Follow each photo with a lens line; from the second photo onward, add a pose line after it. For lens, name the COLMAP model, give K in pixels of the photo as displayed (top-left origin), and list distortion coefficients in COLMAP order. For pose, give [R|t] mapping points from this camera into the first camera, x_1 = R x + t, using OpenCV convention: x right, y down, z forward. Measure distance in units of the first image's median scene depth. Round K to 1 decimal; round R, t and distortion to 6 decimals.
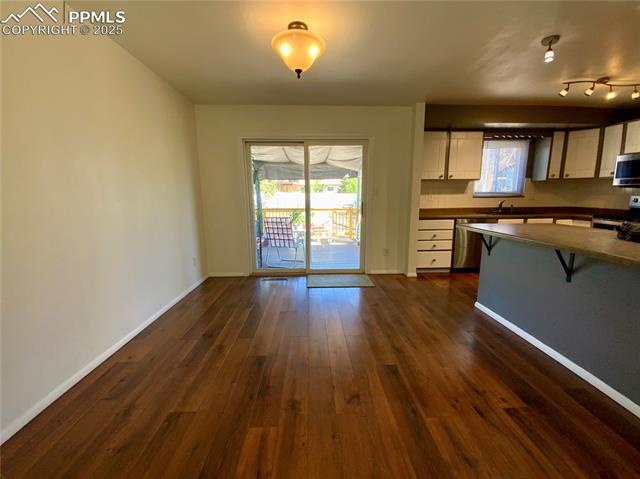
lens RADIAL K [[257.2, 0, 319.9], [0, 257.2, 241.3], [0, 0, 1]] dist [0.022988, -0.020293]
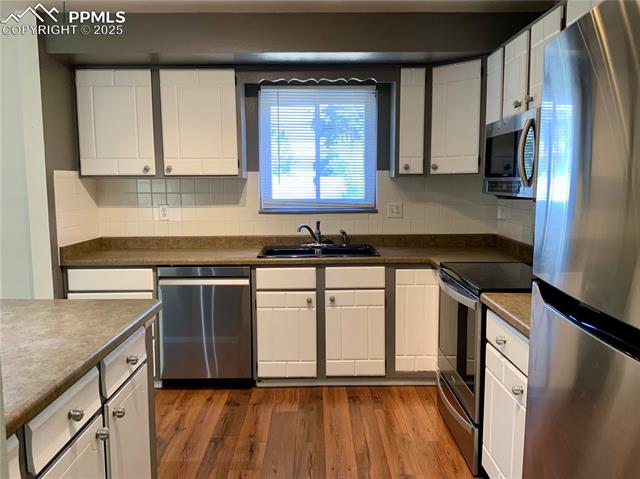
lens RADIAL K [[529.2, 0, 316.6], [0, 529.2, 239.0], [0, 0, 1]] dist [0.108618, -0.209026]
pose [[0.999573, 0.005948, -0.028622, 0.816195], [-0.007632, 0.998222, -0.059111, -0.081141], [0.028220, 0.059305, 0.997841, 0.103372]]
